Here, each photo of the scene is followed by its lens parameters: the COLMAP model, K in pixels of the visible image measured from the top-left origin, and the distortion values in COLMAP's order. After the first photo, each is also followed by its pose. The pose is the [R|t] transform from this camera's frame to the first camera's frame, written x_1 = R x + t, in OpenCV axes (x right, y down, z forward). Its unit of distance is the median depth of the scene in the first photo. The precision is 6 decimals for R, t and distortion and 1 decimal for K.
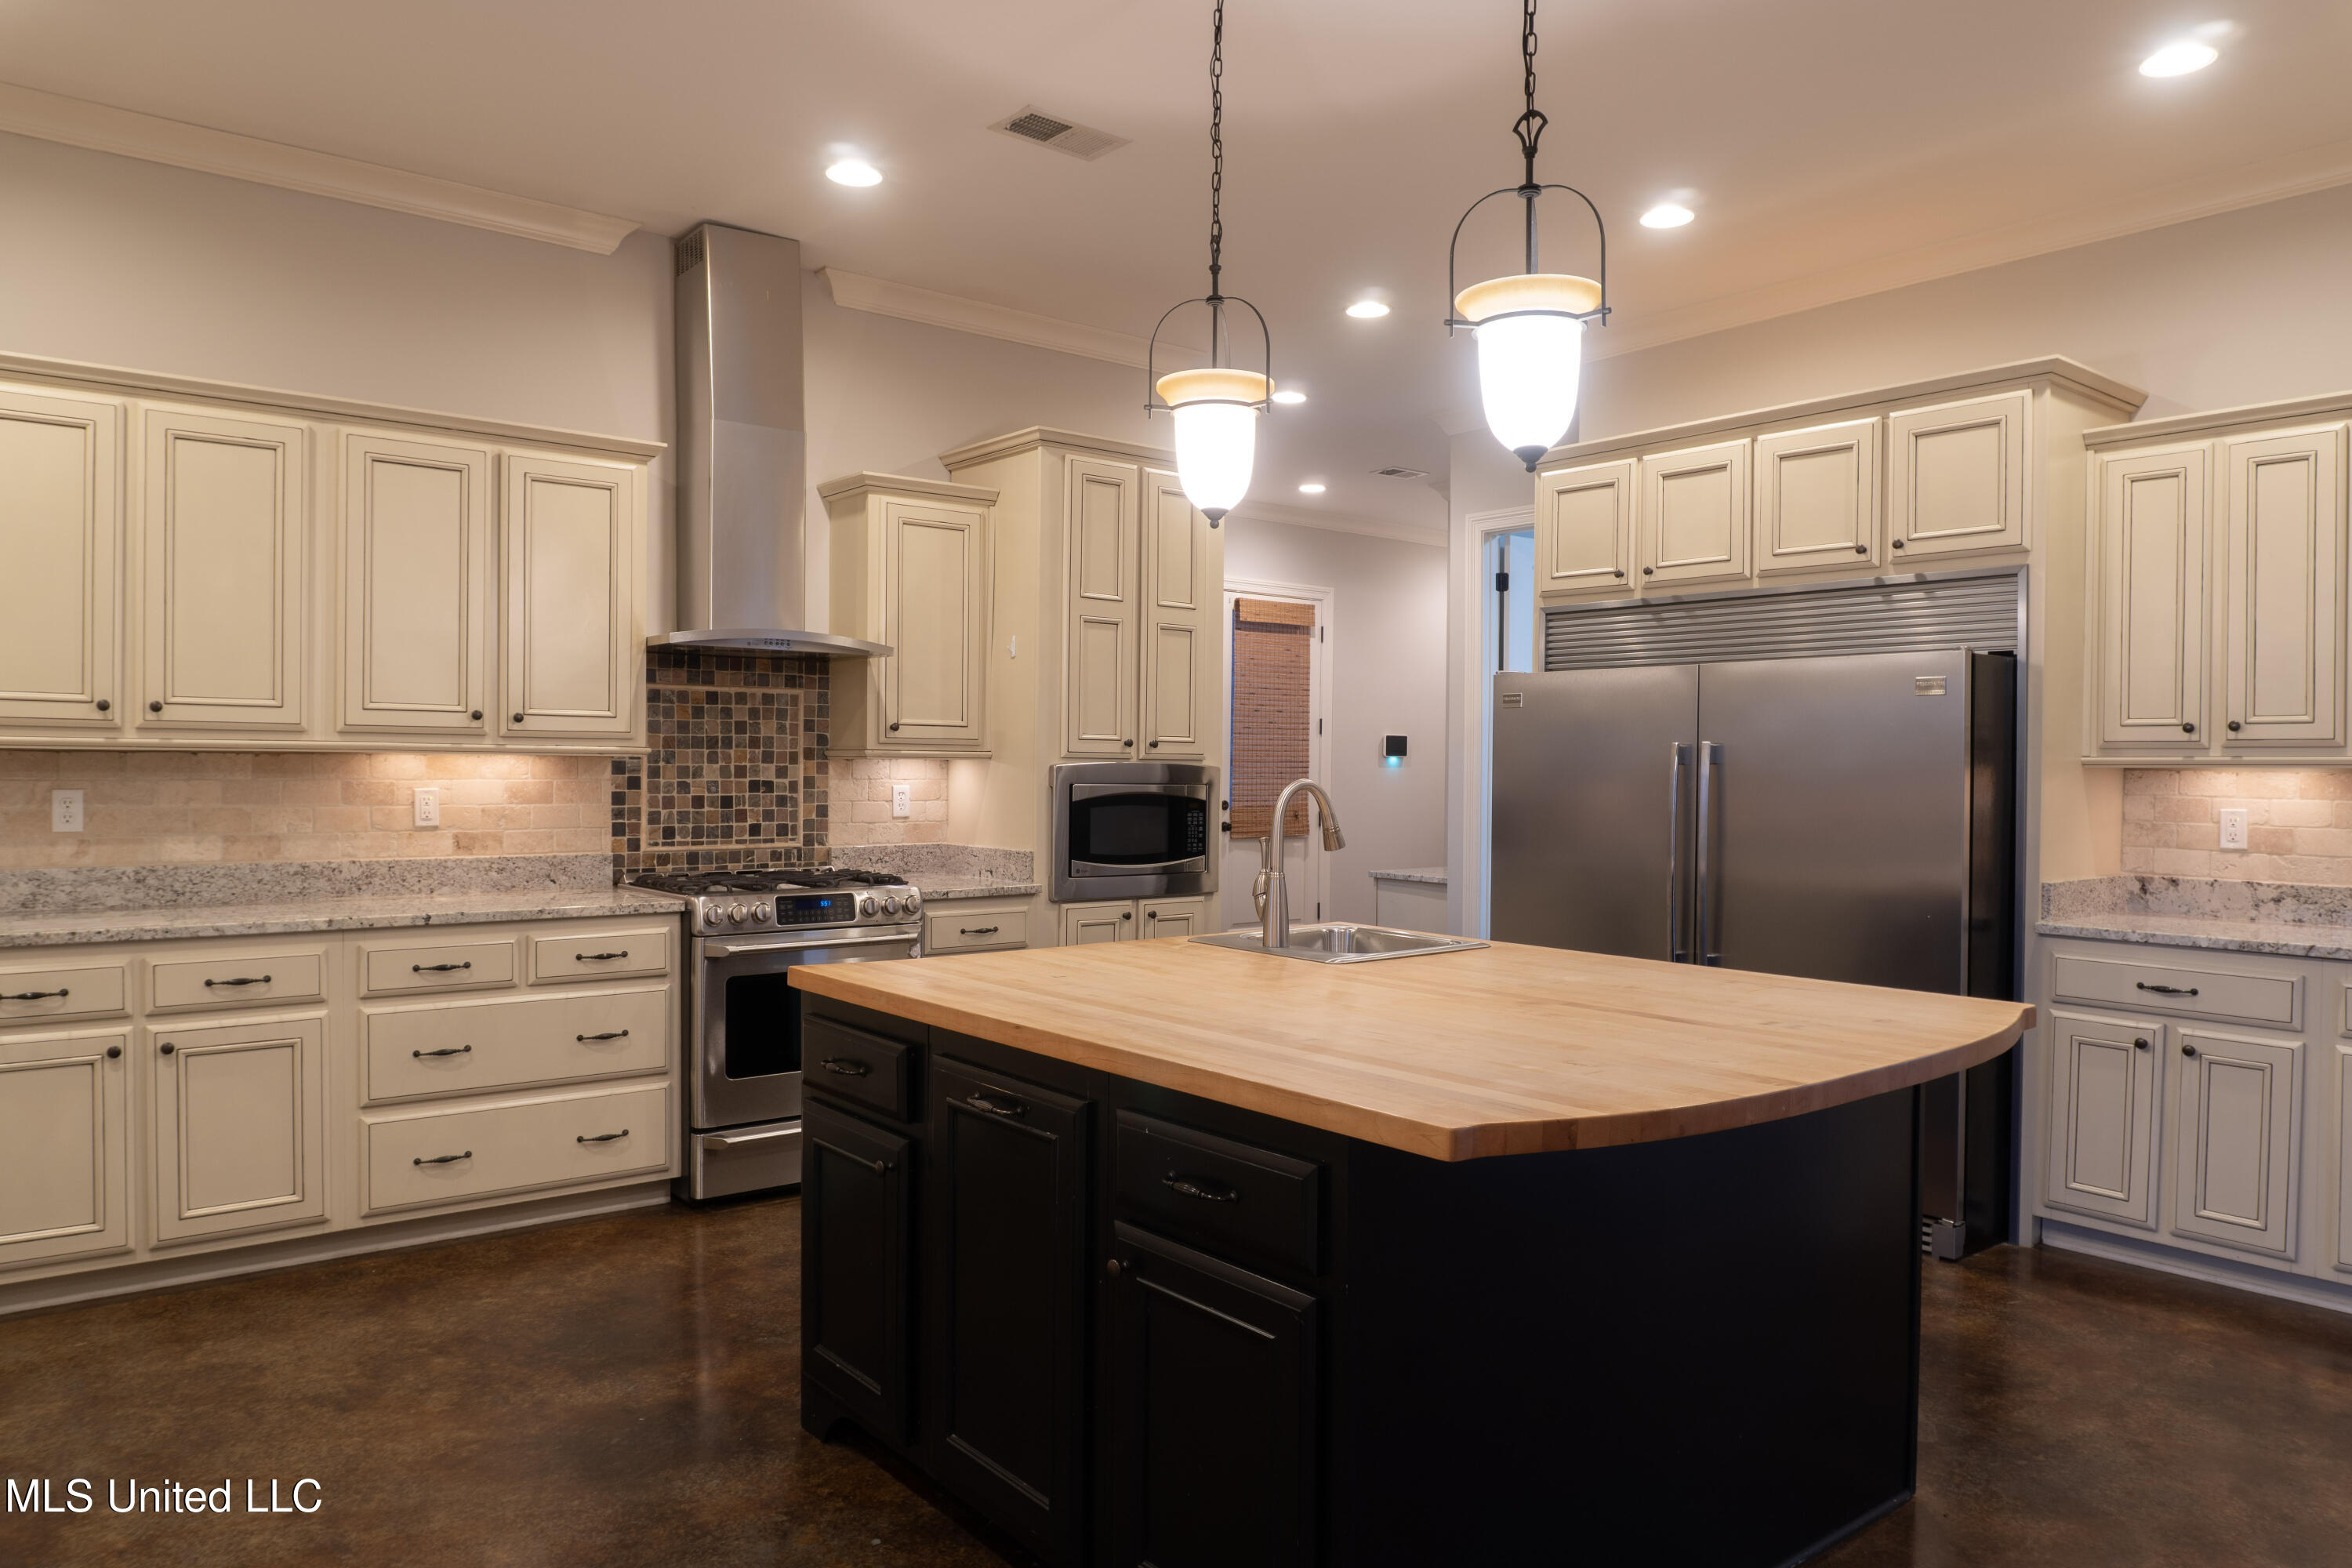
lens RADIAL K [[1570.7, 0, 1182.6], [0, 1570.7, 788.5], [0, 0, 1]] dist [-0.023577, 0.008265]
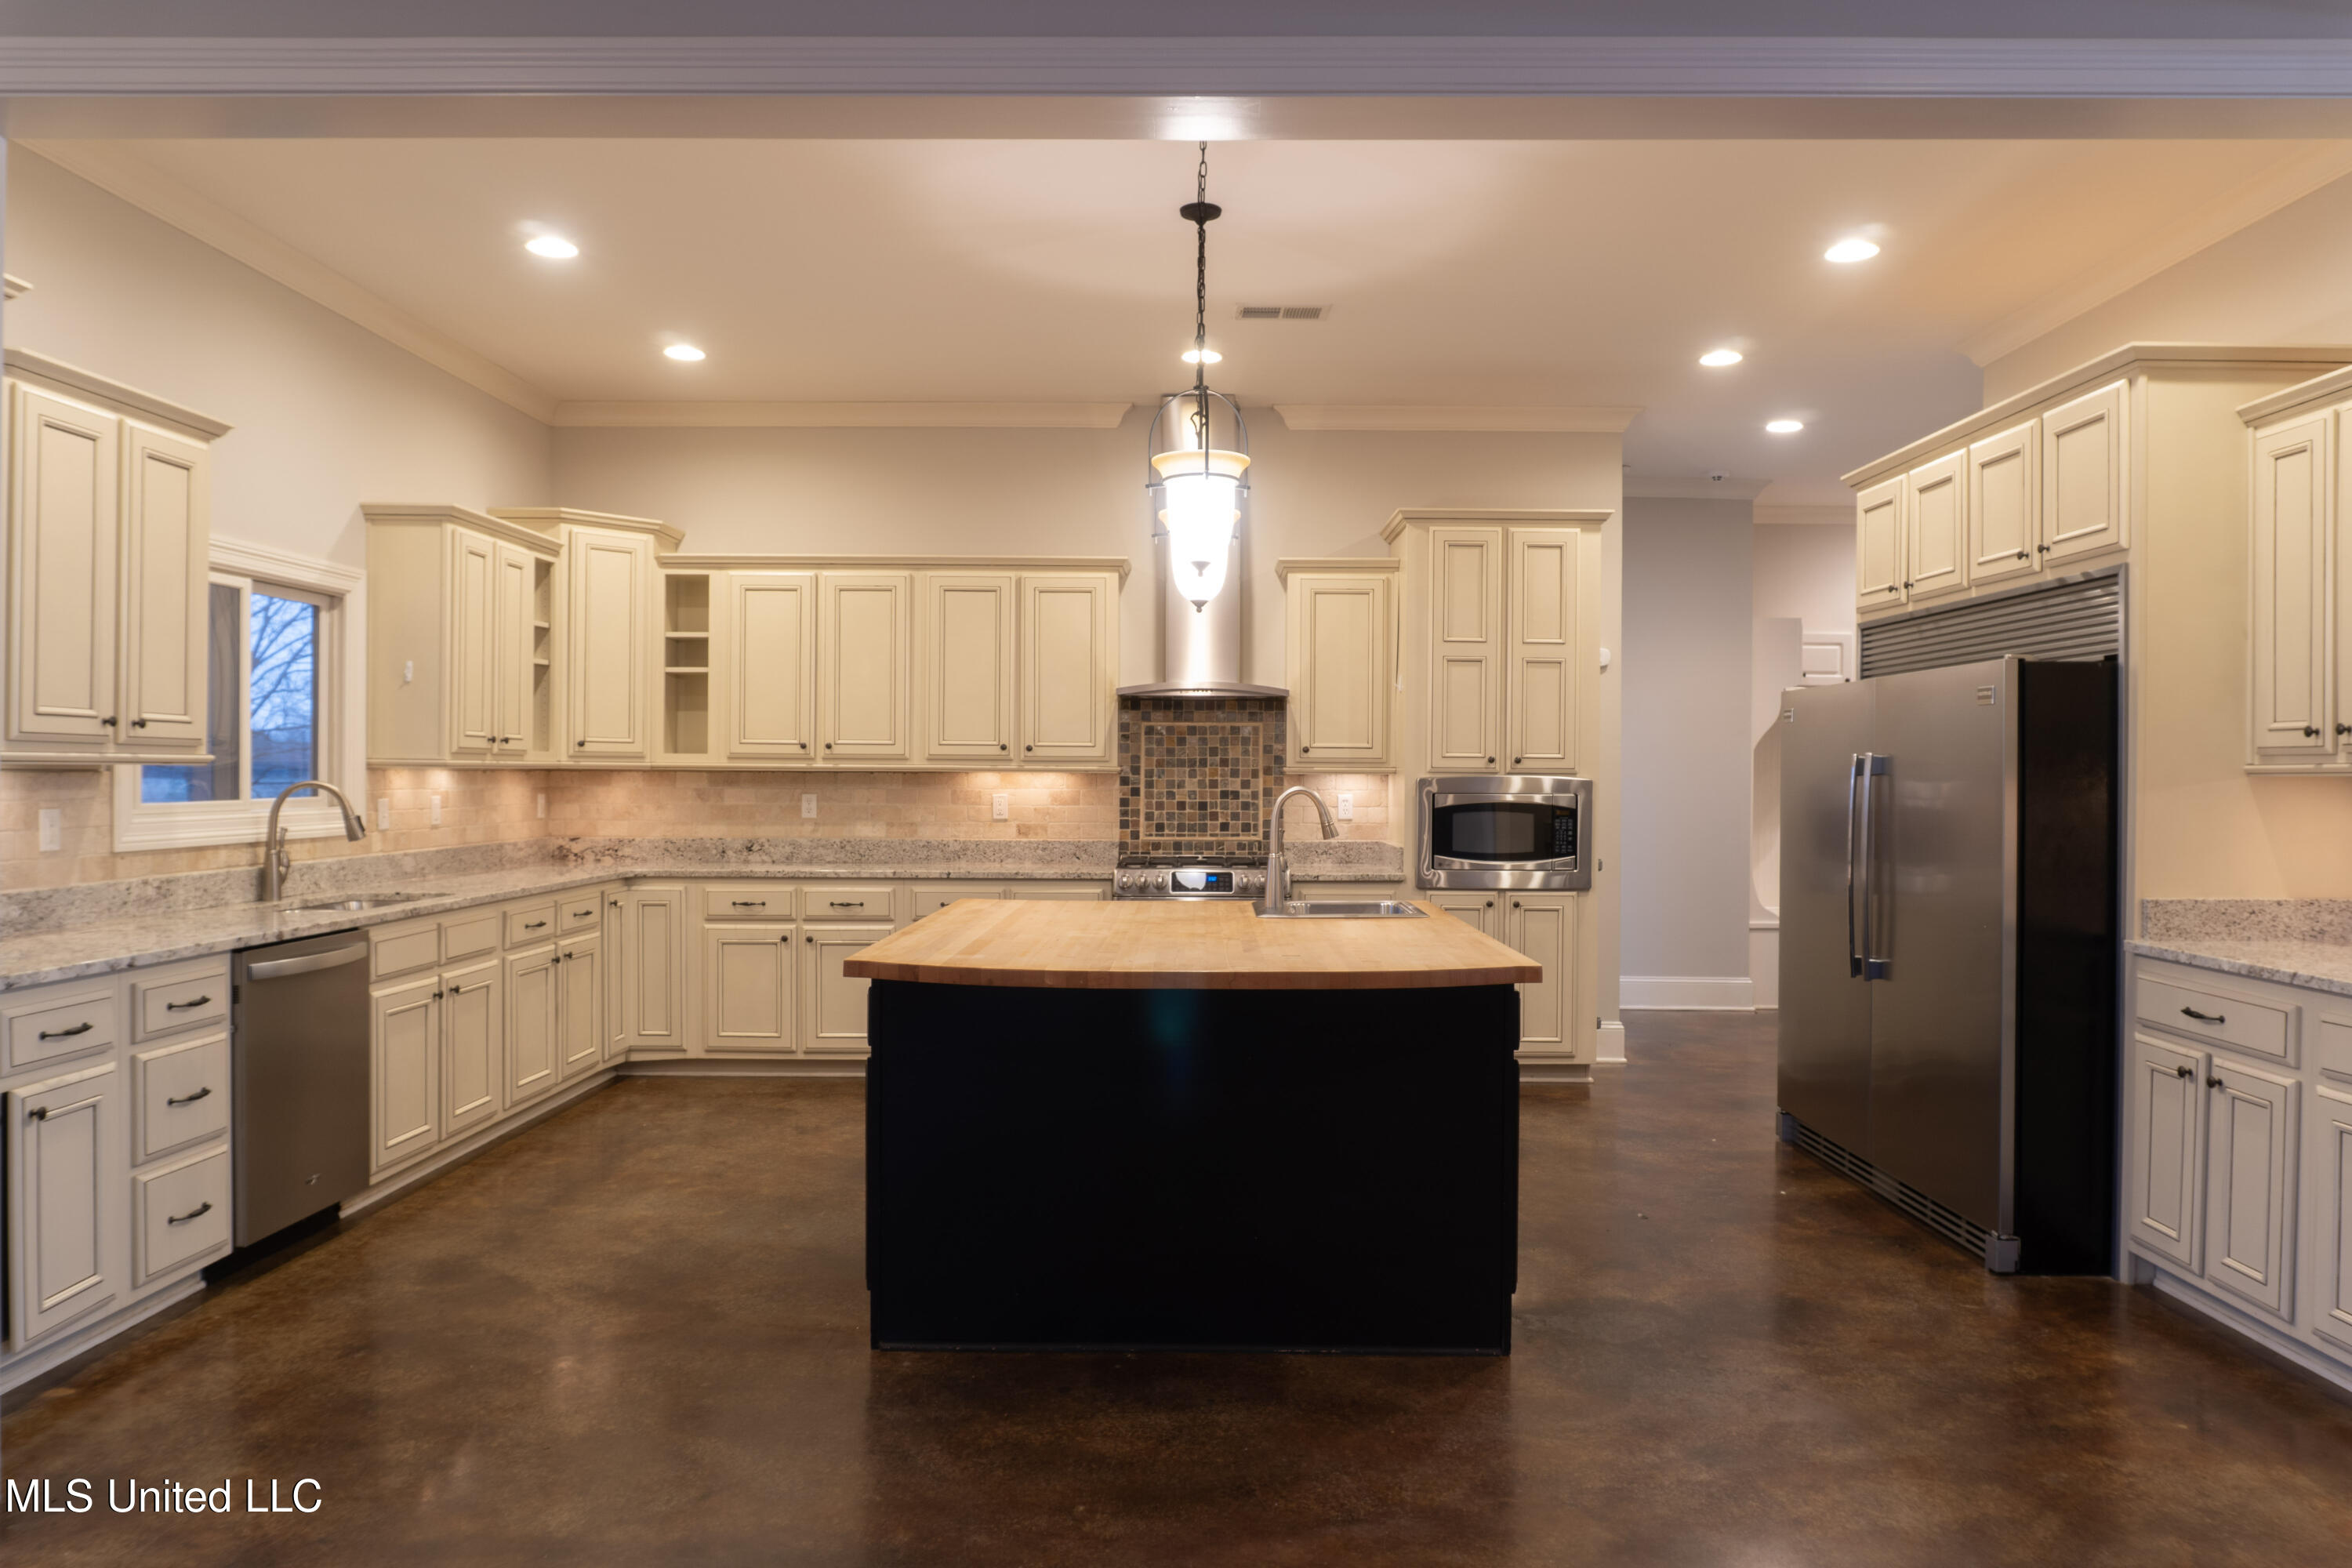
lens RADIAL K [[1570.7, 0, 1176.8], [0, 1570.7, 785.5], [0, 0, 1]] dist [-0.023577, 0.008265]
pose [[0.771709, -0.000404, -0.635975, 0.670003], [-0.008085, 0.999913, -0.010445, 0.006118], [0.635924, 0.013202, 0.771639, -0.093694]]
